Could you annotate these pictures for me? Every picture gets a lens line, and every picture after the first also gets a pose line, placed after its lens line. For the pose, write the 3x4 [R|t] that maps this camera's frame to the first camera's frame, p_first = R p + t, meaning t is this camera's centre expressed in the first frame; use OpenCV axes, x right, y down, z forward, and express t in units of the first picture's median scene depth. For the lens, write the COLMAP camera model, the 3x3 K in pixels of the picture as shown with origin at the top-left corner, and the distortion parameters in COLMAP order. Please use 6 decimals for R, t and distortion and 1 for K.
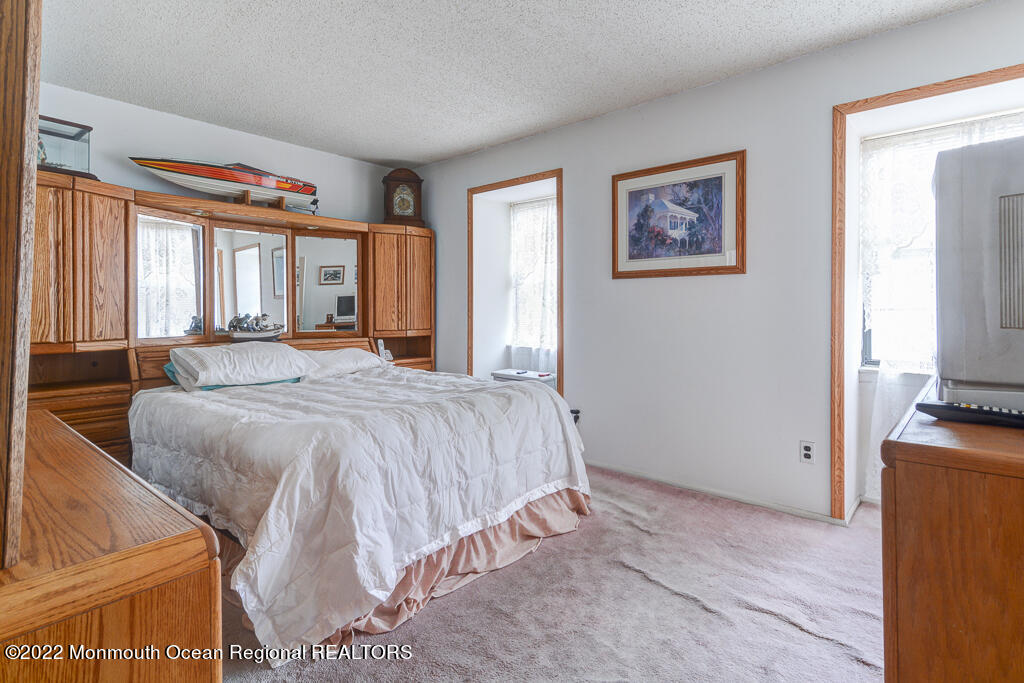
lens RADIAL K [[505.3, 0, 511.4], [0, 505.3, 305.2], [0, 0, 1]] dist [0.000386, 0.000071]
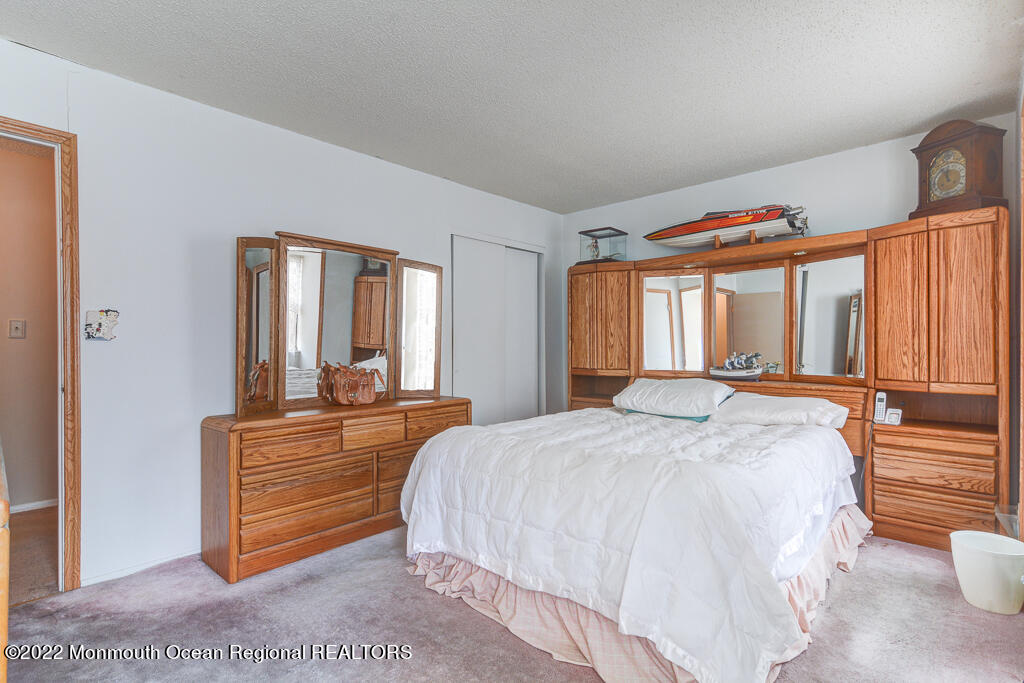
lens RADIAL K [[492.0, 0, 498.8], [0, 492.0, 341.7], [0, 0, 1]] dist [0.019334, -0.014533]
pose [[-0.042889, -0.014096, -0.998980, 0.460318], [0.005623, 0.999881, -0.014350, 0.005418], [0.999064, -0.006233, -0.042805, 0.523476]]
